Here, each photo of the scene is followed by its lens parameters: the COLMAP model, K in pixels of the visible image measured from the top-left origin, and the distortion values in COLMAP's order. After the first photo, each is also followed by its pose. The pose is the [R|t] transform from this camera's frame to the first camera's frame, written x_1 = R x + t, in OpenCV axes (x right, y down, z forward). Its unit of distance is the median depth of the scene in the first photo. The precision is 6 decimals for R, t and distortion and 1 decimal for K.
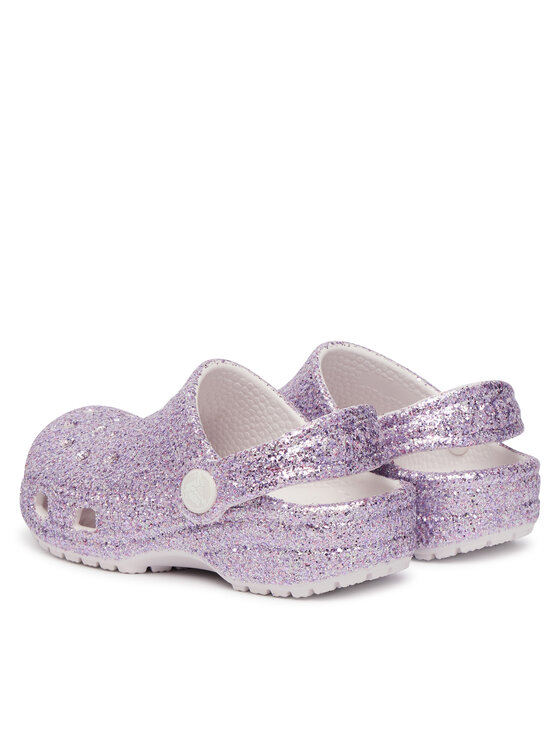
lens RADIAL K [[1473.4, 0, 282.0], [0, 1473.4, 372.9], [0, 0, 1]] dist [0.215721, 0.000000]
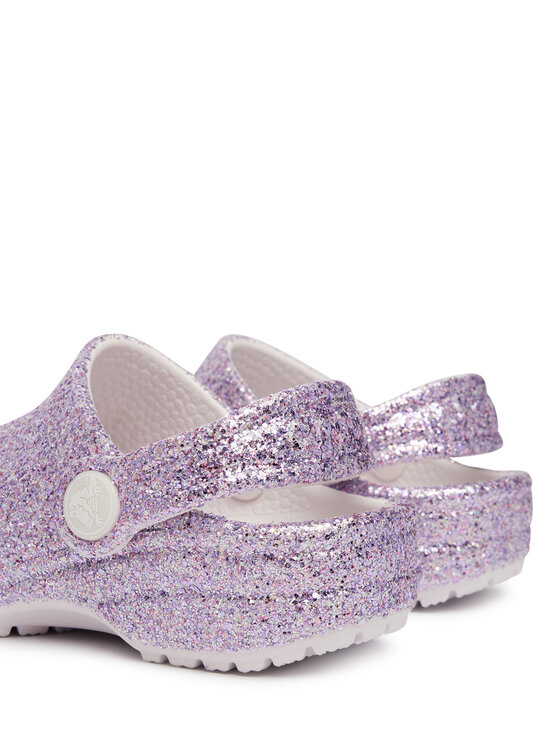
lens RADIAL K [[1360.7, 0, 277.5], [0, 1360.7, 373.4], [0, 0, 1]] dist [0.071787, 0.000000]
pose [[0.996431, 0.010968, 0.083693, -0.025745], [-0.005981, 0.998205, -0.059597, 0.057000], [-0.084197, 0.058884, 0.994708, 0.396767]]
